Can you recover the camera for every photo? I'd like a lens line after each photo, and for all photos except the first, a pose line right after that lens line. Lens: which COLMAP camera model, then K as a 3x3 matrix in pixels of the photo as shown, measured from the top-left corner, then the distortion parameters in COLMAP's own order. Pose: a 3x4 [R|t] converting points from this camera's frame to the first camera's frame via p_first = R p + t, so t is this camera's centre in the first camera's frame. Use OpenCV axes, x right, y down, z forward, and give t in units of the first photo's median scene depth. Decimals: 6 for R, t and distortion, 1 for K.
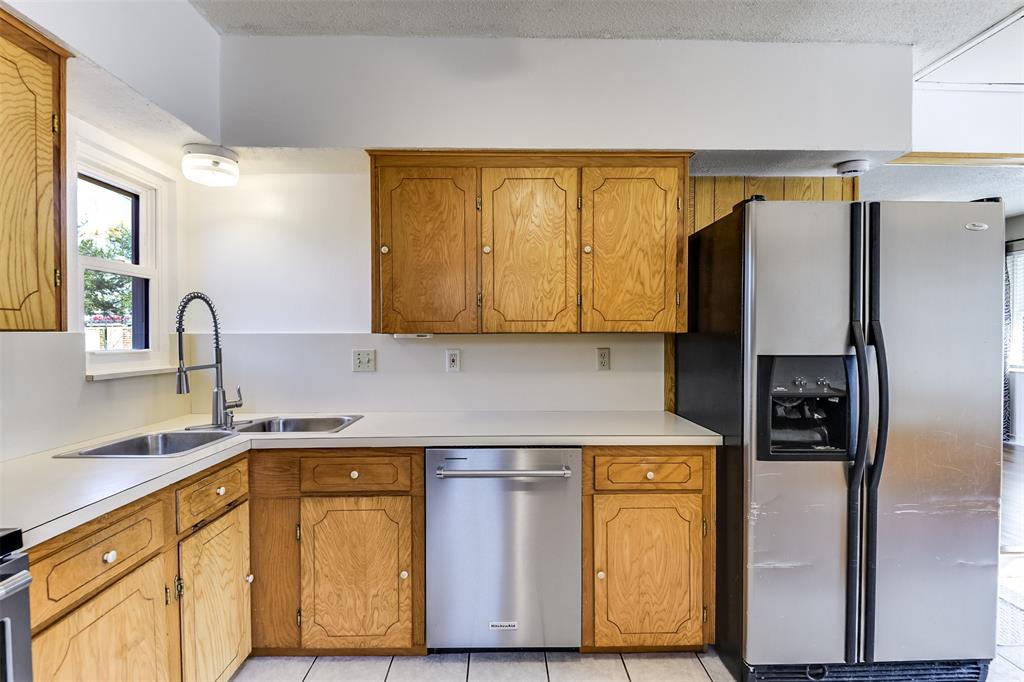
lens RADIAL K [[488.3, 0, 510.0], [0, 488.3, 344.6], [0, 0, 1]] dist [0.020598, -0.021390]
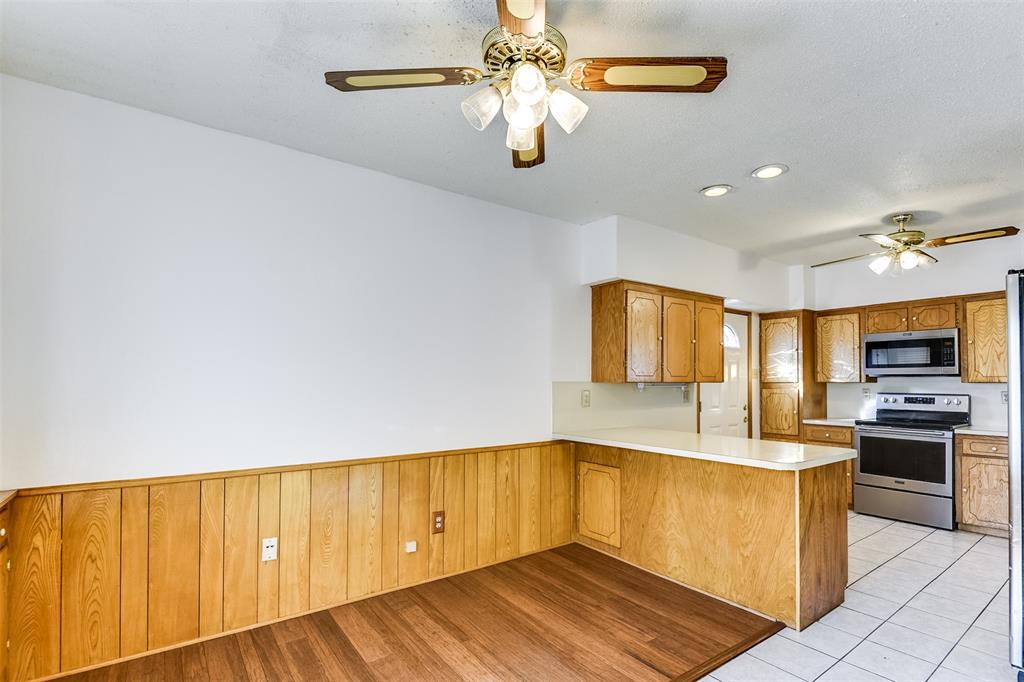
lens RADIAL K [[490.5, 0, 516.4], [0, 490.5, 370.1], [0, 0, 1]] dist [0.000341, -0.013710]
pose [[-0.819801, -0.013329, -0.572493, 2.386123], [-0.011148, 0.999911, -0.007317, -0.033934], [0.572540, 0.000383, -0.819877, 1.146424]]
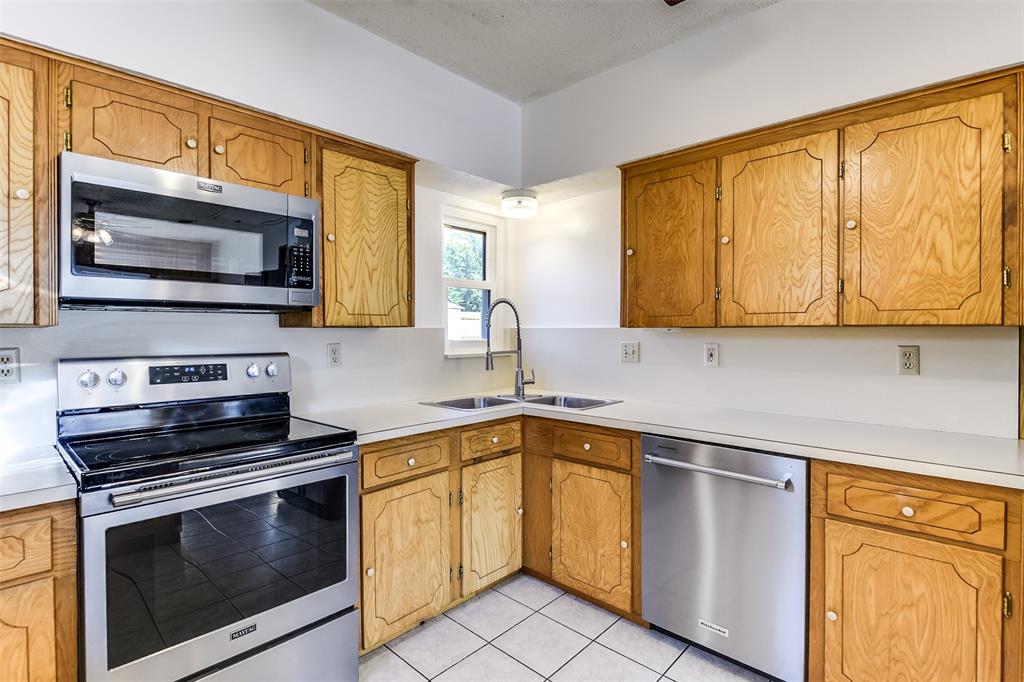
lens RADIAL K [[495.2, 0, 515.2], [0, 495.2, 333.6], [0, 0, 1]] dist [0.021932, -0.023120]
pose [[0.723776, 0.006183, -0.690007, 0.373360], [-0.012426, 0.999914, -0.004074, -0.001077], [0.689923, 0.011523, 0.723791, 0.007617]]
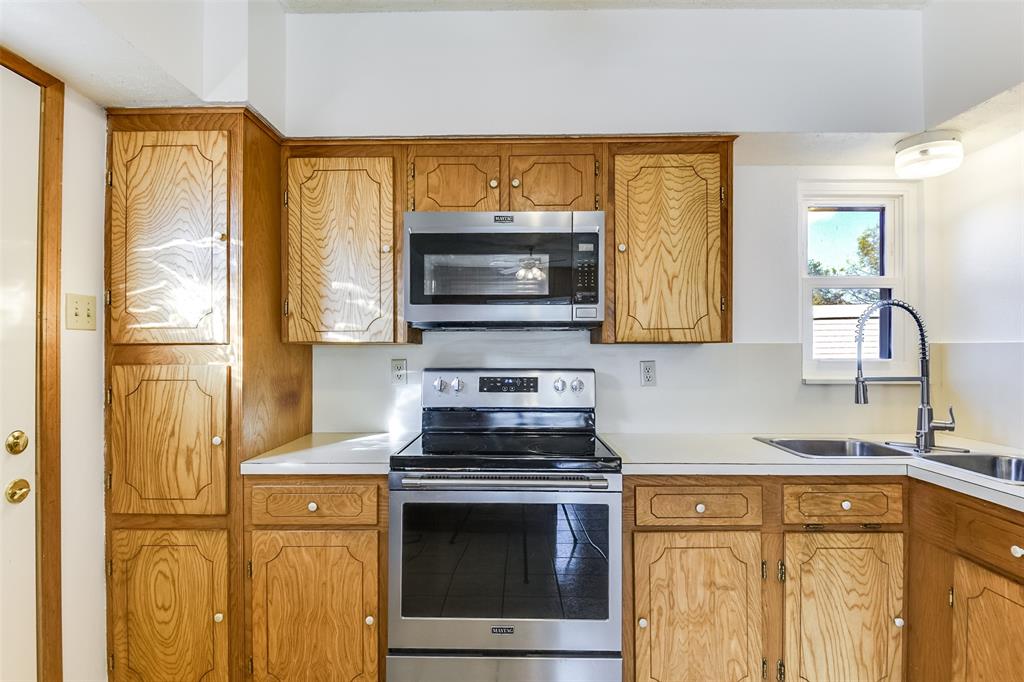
lens RADIAL K [[511.6, 0, 509.8], [0, 511.6, 345.2], [0, 0, 1]] dist [0.013188, -0.022637]
pose [[-0.030323, -0.001753, -0.999539, 0.385289], [-0.016255, 0.999867, -0.001260, -0.005455], [0.999408, 0.016209, -0.030348, 0.311493]]
